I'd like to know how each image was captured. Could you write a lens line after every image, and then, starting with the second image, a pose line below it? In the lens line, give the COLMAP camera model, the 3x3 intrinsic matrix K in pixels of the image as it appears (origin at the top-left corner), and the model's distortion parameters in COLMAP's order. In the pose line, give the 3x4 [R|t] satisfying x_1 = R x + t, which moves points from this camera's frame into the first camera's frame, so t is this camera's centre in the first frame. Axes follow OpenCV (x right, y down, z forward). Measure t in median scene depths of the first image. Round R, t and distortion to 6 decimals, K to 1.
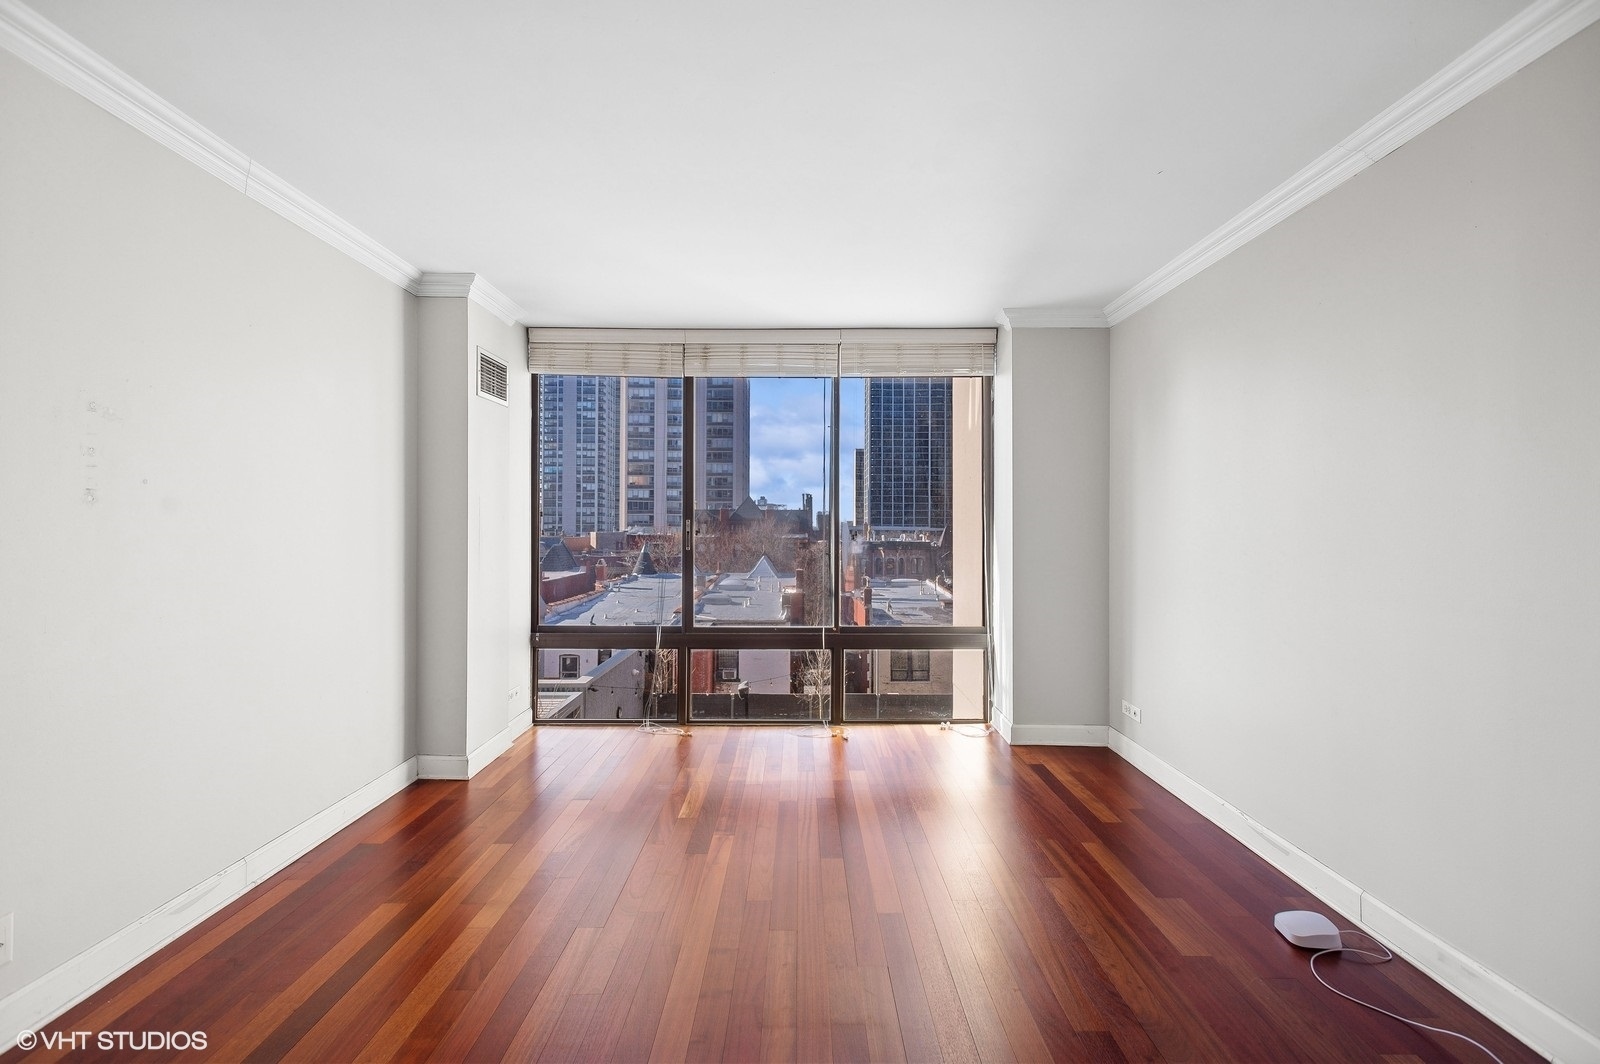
lens RADIAL K [[757.4, 0, 797.3], [0, 757.4, 519.3], [0, 0, 1]] dist [0.009665, -0.000355]
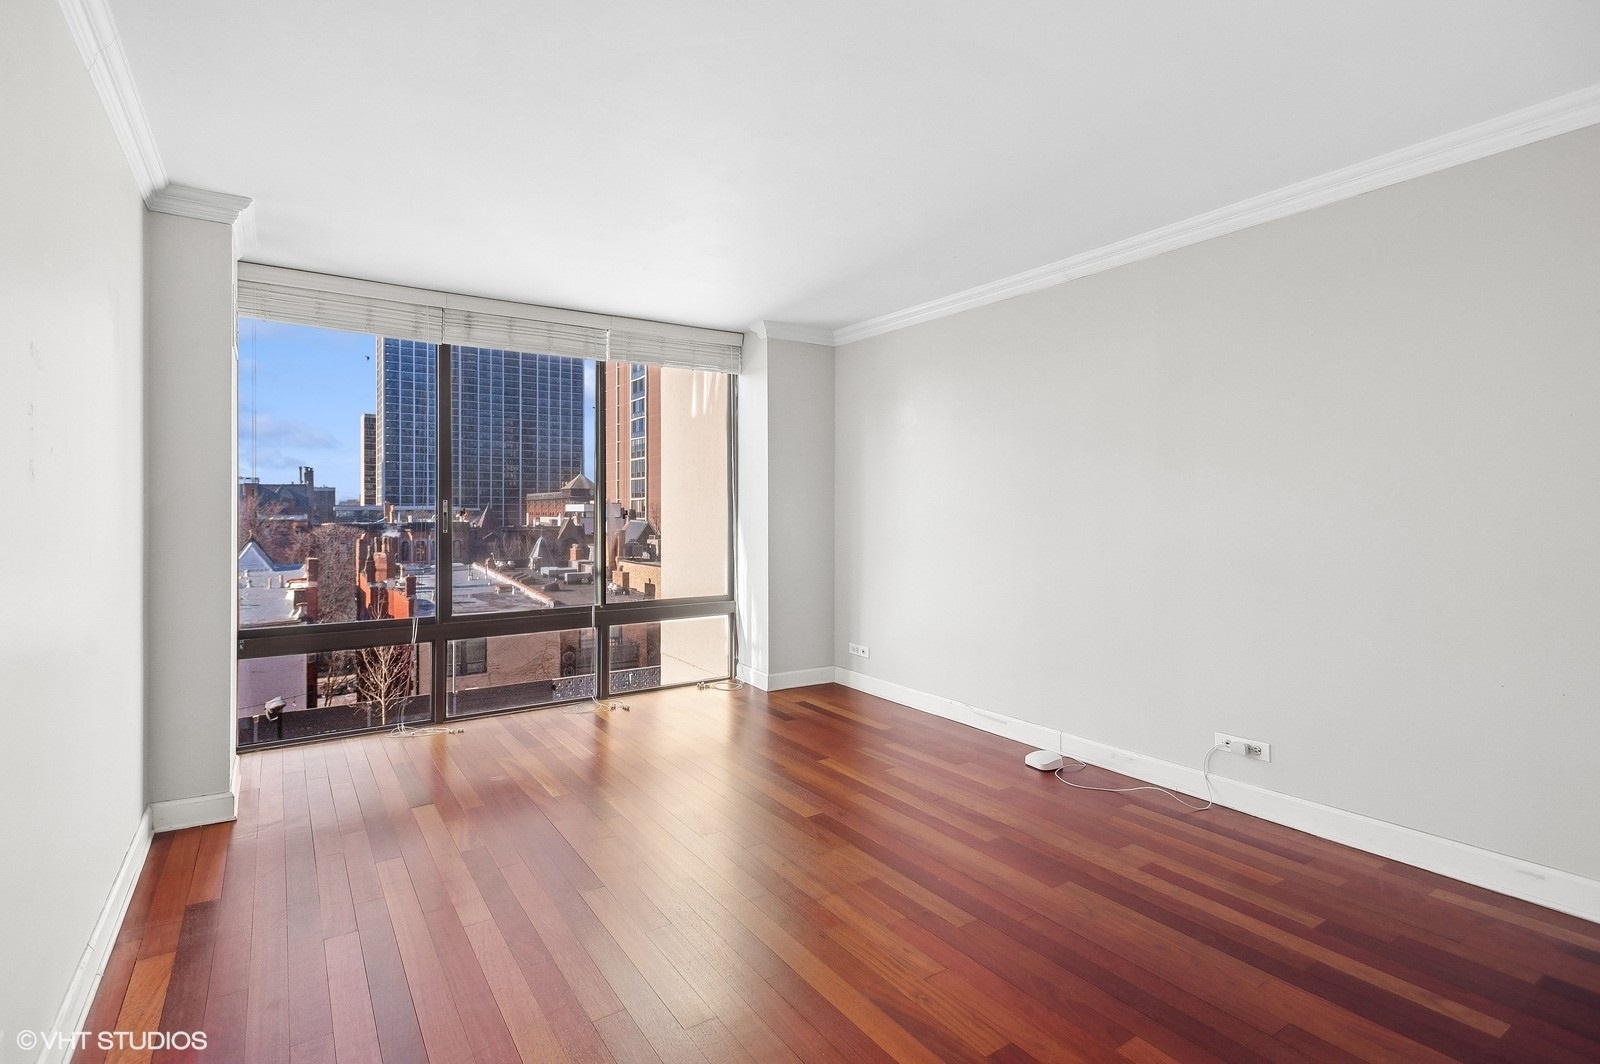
lens RADIAL K [[776.5, 0, 805.1], [0, 776.5, 508.0], [0, 0, 1]] dist [0.017747, -0.000217]
pose [[0.828337, -0.003931, 0.560216, -0.311754], [-0.003319, 0.999923, 0.011925, -0.002635], [-0.560220, -0.011737, 0.828260, -0.027952]]
